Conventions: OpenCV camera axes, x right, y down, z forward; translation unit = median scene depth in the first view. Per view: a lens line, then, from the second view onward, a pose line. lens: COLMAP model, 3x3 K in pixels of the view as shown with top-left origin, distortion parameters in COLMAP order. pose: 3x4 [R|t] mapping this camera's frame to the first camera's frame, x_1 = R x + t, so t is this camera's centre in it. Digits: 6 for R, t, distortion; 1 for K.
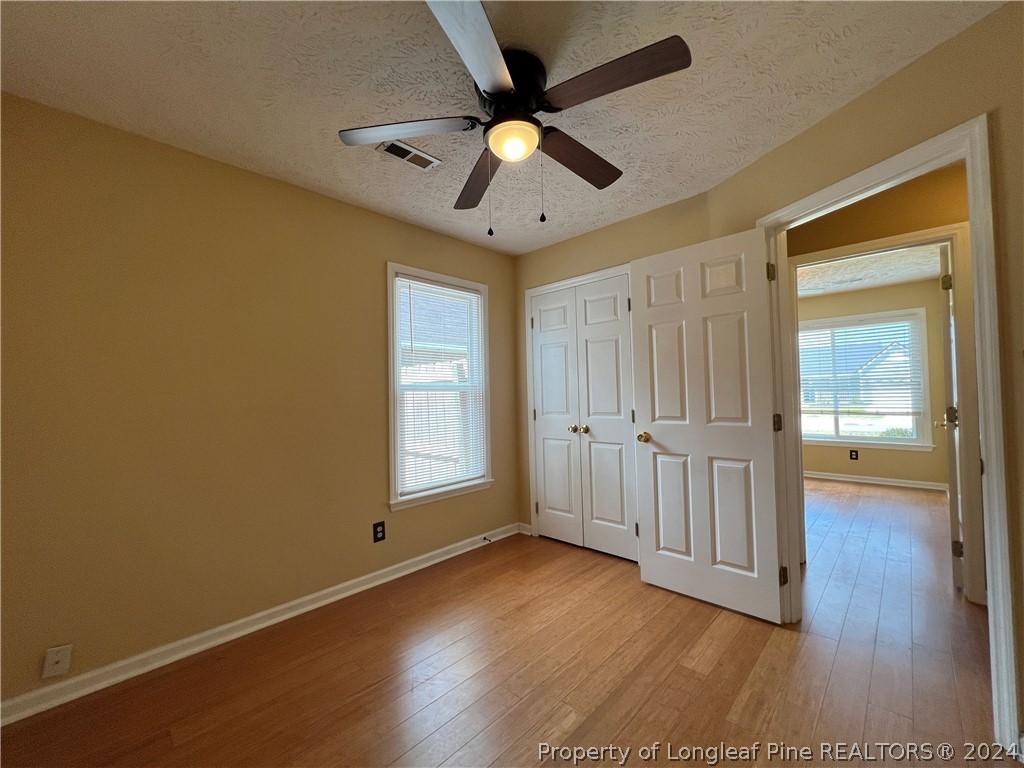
lens RADIAL K [[416.8, 0, 525.4], [0, 416.8, 386.0], [0, 0, 1]] dist [-0.001099, -0.000082]
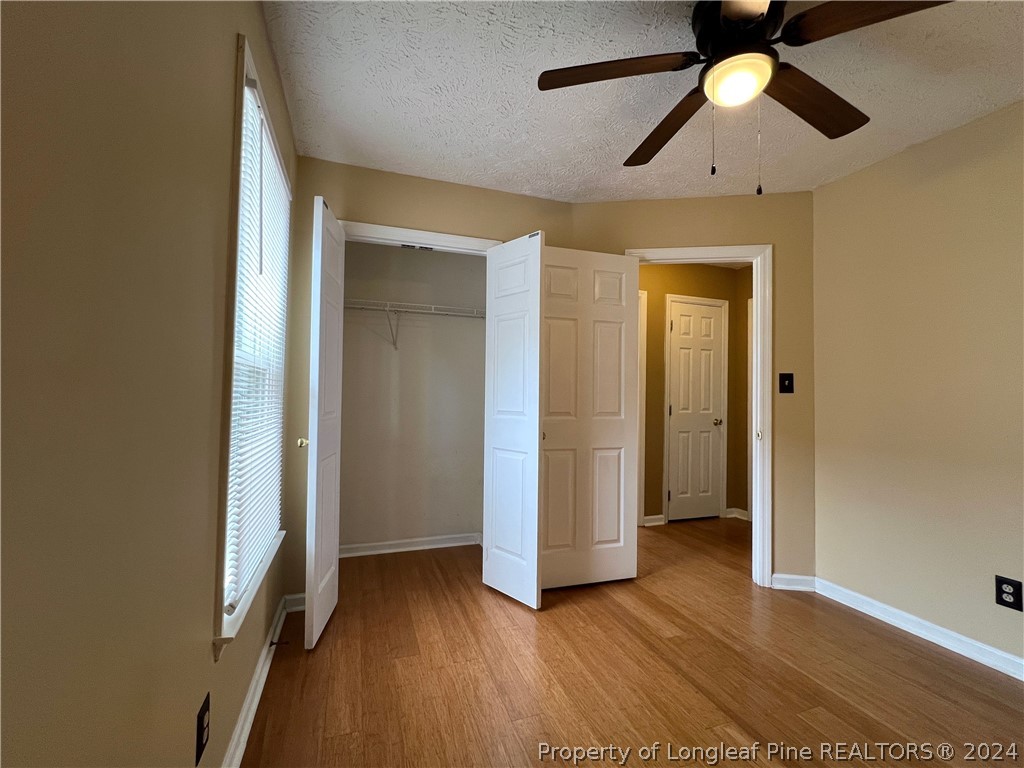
lens RADIAL K [[436.6, 0, 508.2], [0, 436.6, 381.8], [0, 0, 1]] dist [-0.001299, -0.000011]
pose [[0.473533, 0.050582, 0.879322, -0.828890], [-0.035368, 0.998636, -0.038399, 0.057533], [-0.880065, -0.012917, 0.474677, 0.804485]]
